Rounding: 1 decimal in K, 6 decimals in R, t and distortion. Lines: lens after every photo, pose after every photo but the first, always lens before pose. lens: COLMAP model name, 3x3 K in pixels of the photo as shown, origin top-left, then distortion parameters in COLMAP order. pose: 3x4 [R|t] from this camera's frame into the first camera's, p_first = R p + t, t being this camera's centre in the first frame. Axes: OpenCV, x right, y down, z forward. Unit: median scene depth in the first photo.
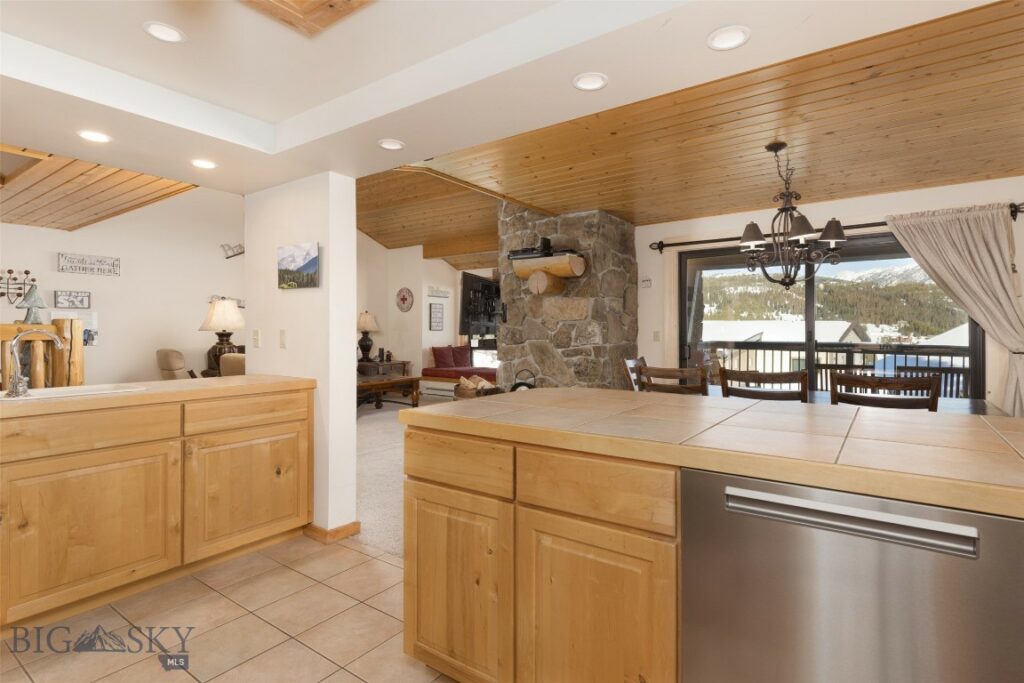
lens RADIAL K [[451.3, 0, 512.0], [0, 451.3, 341.5], [0, 0, 1]] dist [0.001360, -0.000238]
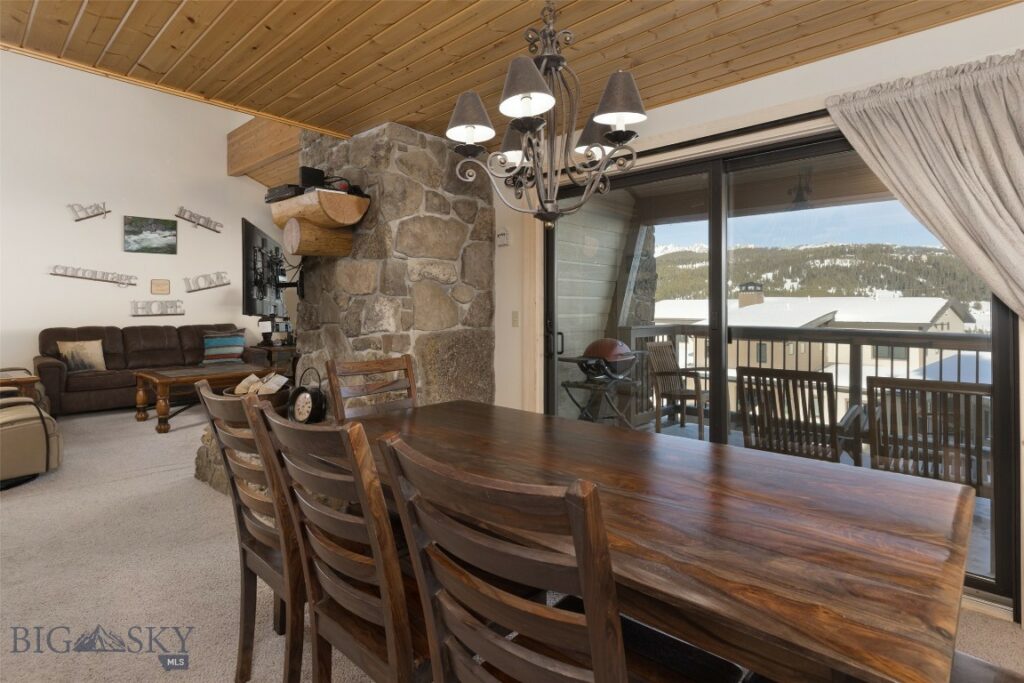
lens RADIAL K [[482.2, 0, 513.2], [0, 482.2, 311.1], [0, 0, 1]] dist [-0.001592, -0.000253]
pose [[0.995407, 0.003511, -0.095666, 0.401035], [-0.005183, 0.999838, -0.017237, -0.011481], [0.095590, 0.017653, 0.995264, 0.314320]]
